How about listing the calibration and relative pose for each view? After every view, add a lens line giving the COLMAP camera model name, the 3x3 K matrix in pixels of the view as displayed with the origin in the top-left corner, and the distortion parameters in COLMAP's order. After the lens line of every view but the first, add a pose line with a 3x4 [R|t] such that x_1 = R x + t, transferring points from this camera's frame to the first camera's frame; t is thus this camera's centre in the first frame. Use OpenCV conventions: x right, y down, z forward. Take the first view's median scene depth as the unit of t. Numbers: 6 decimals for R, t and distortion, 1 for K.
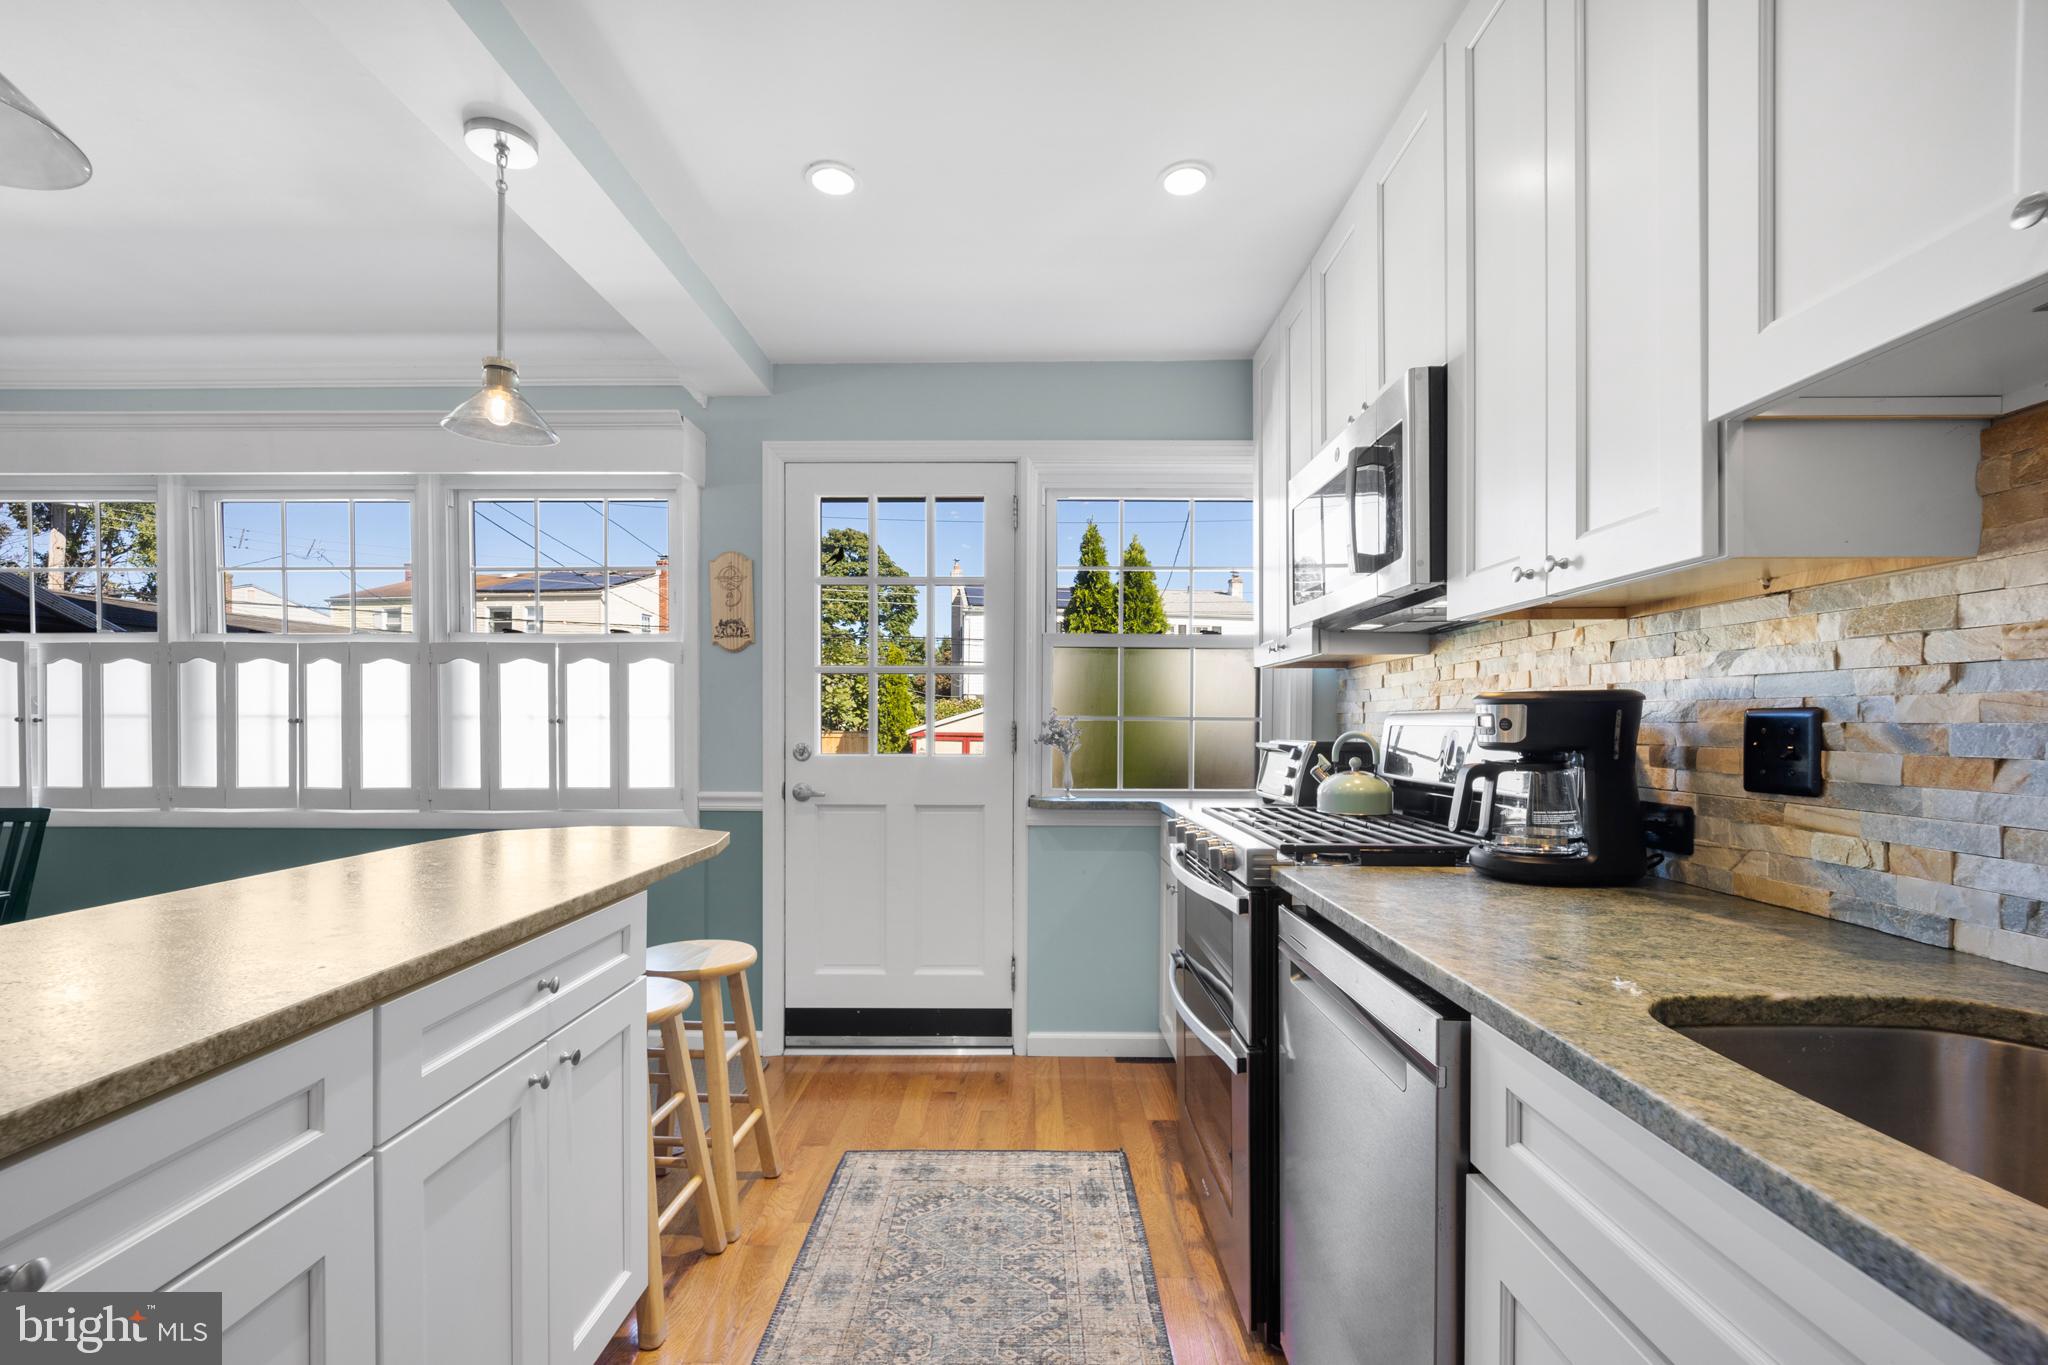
lens RADIAL K [[876.0, 0, 1021.3], [0, 876.0, 720.3], [0, 0, 1]] dist [-0.000979, -0.000127]
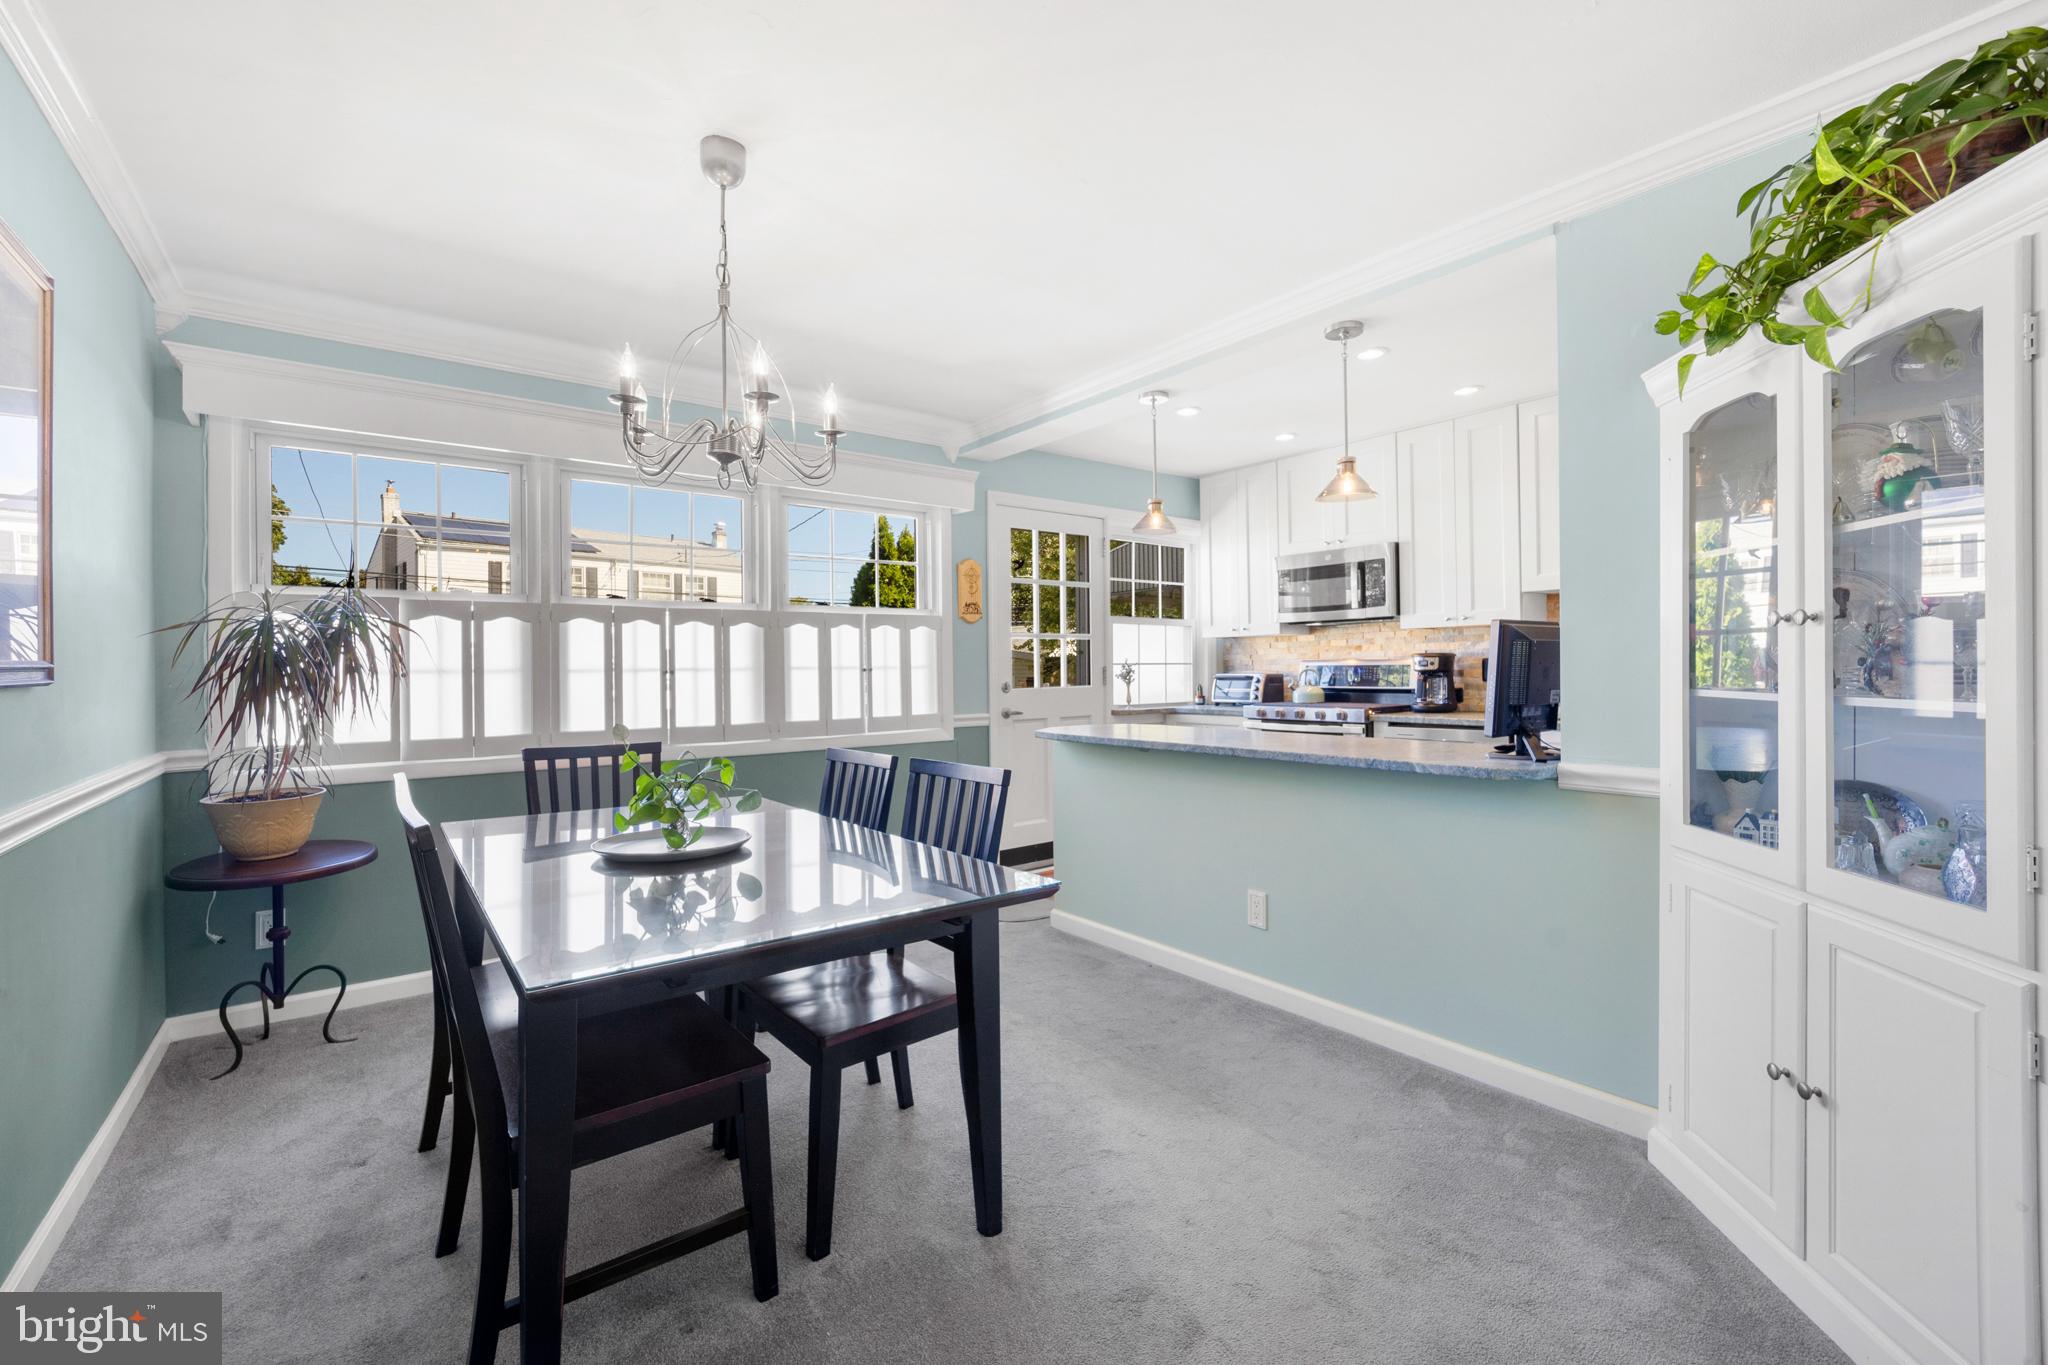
lens RADIAL K [[837.2, 0, 1020.9], [0, 837.2, 671.3], [0, 0, 1]] dist [-0.000035, -0.000035]
pose [[0.783489, -0.016114, 0.621196, -1.184507], [0.011077, 0.999867, 0.011966, -0.009532], [-0.621307, -0.002494, 0.783564, -0.217421]]
